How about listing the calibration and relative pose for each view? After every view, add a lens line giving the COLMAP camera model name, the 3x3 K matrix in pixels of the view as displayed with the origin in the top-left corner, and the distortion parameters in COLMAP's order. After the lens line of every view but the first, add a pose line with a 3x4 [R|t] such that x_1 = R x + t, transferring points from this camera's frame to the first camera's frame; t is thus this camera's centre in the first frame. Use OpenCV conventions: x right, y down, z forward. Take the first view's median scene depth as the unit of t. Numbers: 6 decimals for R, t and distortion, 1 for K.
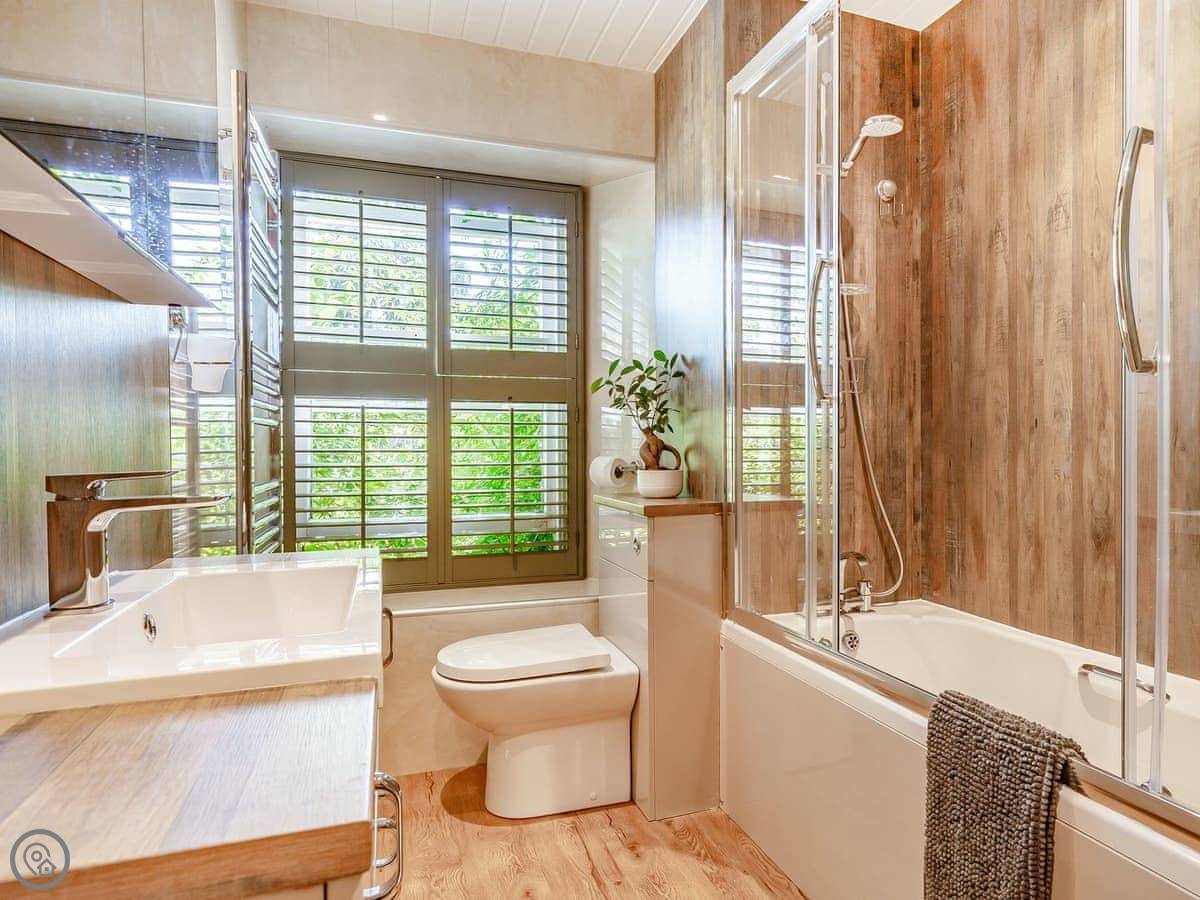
lens RADIAL K [[701.0, 0, 599.7], [0, 701.0, 452.2], [0, 0, 1]] dist [-0.003000, -0.000594]
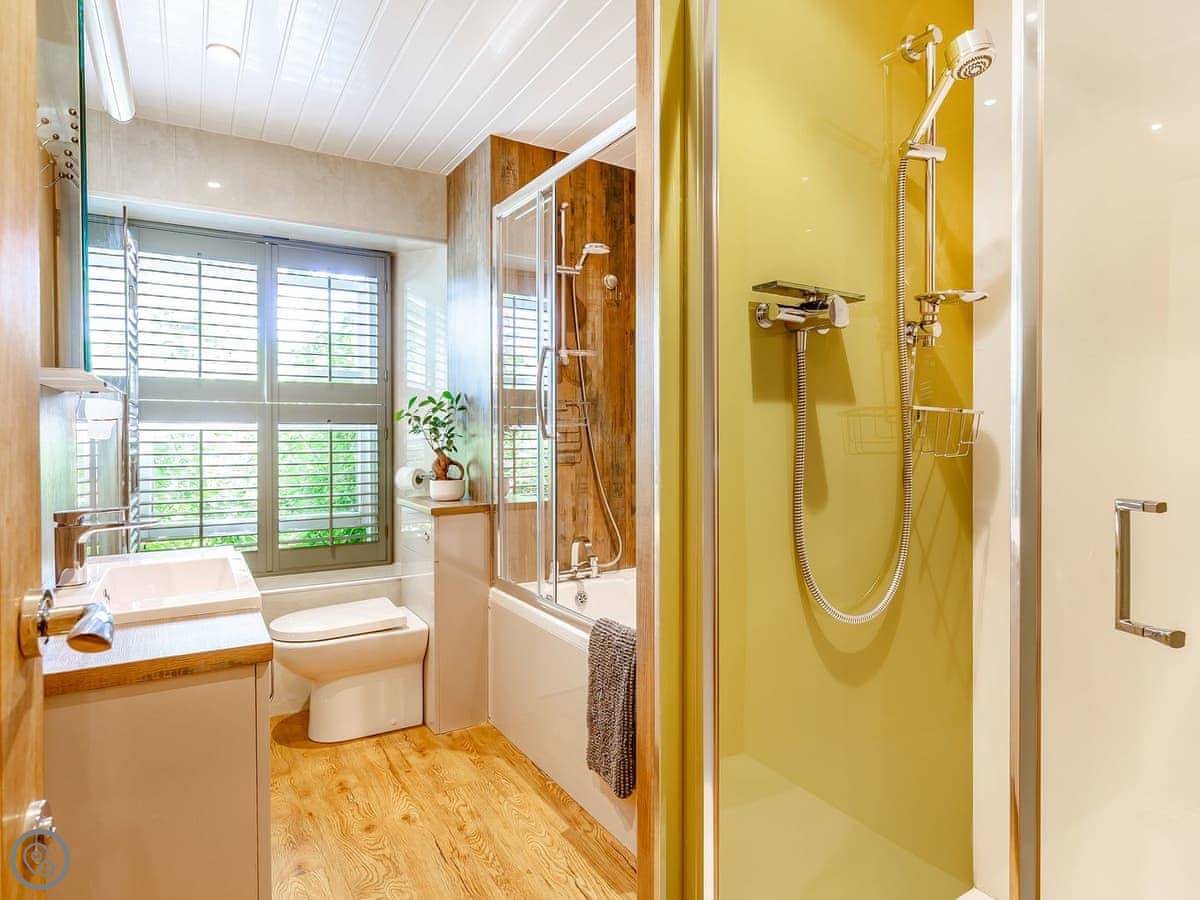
lens RADIAL K [[701.0, 0, 604.7], [0, 701.0, 441.4], [0, 0, 1]] dist [-0.003000, -0.000594]
pose [[0.970217, 0.001646, 0.242232, 0.053331], [-0.003184, 0.999977, 0.005961, -0.058080], [-0.242216, -0.006554, 0.970200, -0.381927]]
